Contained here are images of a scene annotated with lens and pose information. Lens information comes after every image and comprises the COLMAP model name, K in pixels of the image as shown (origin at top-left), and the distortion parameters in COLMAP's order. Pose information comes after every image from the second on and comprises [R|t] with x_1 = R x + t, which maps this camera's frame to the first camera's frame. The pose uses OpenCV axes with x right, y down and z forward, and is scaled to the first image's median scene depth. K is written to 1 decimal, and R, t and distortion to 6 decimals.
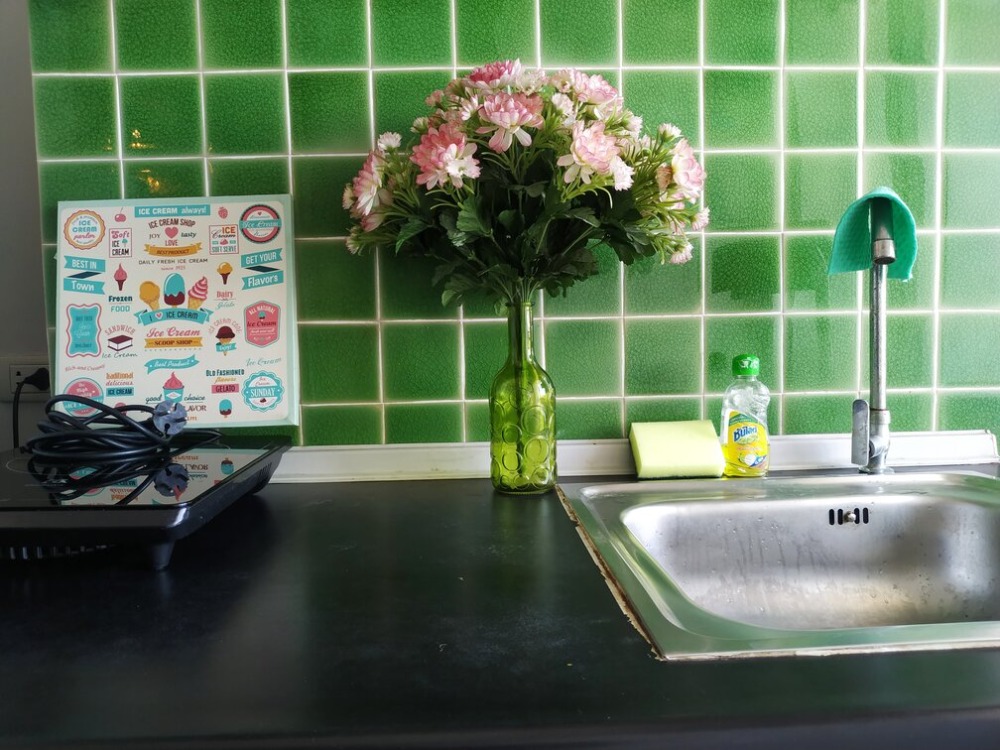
lens RADIAL K [[701.1, 0, 499.6], [0, 701.1, 377.5], [0, 0, 1]] dist [0.012415, -0.026487]
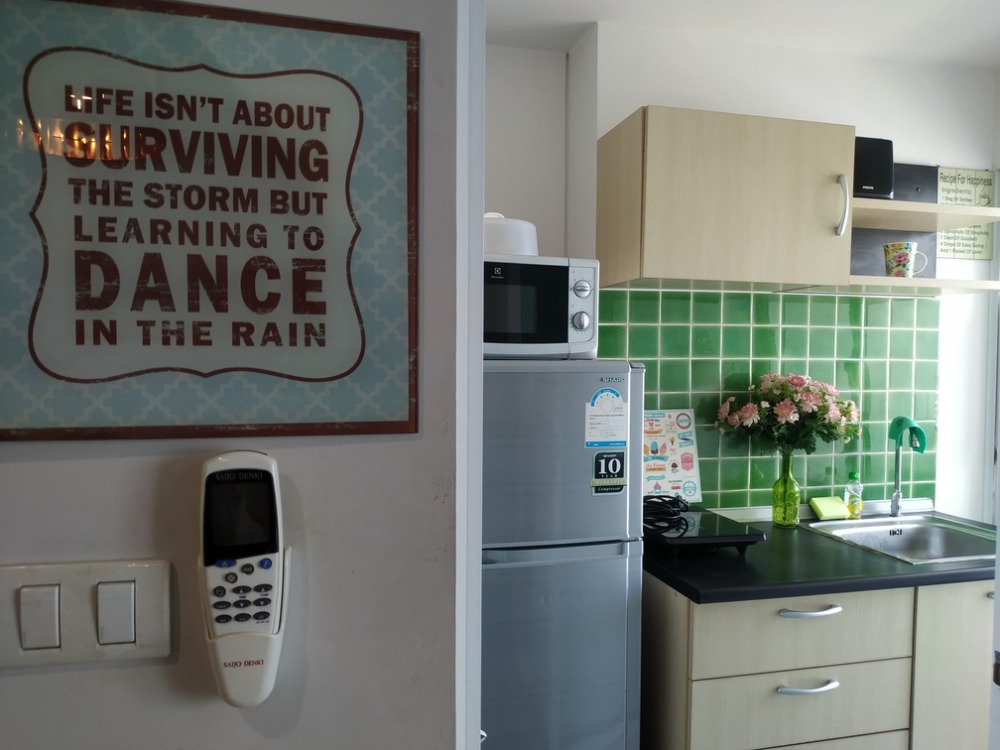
lens RADIAL K [[701.1, 0, 498.0], [0, 701.1, 373.0], [0, 0, 1]] dist [0.012415, -0.026487]
pose [[0.980151, 0.018993, 0.197339, -1.500281], [-0.008928, 0.998619, -0.051771, -0.255733], [-0.198050, 0.048981, 0.978967, -1.340452]]
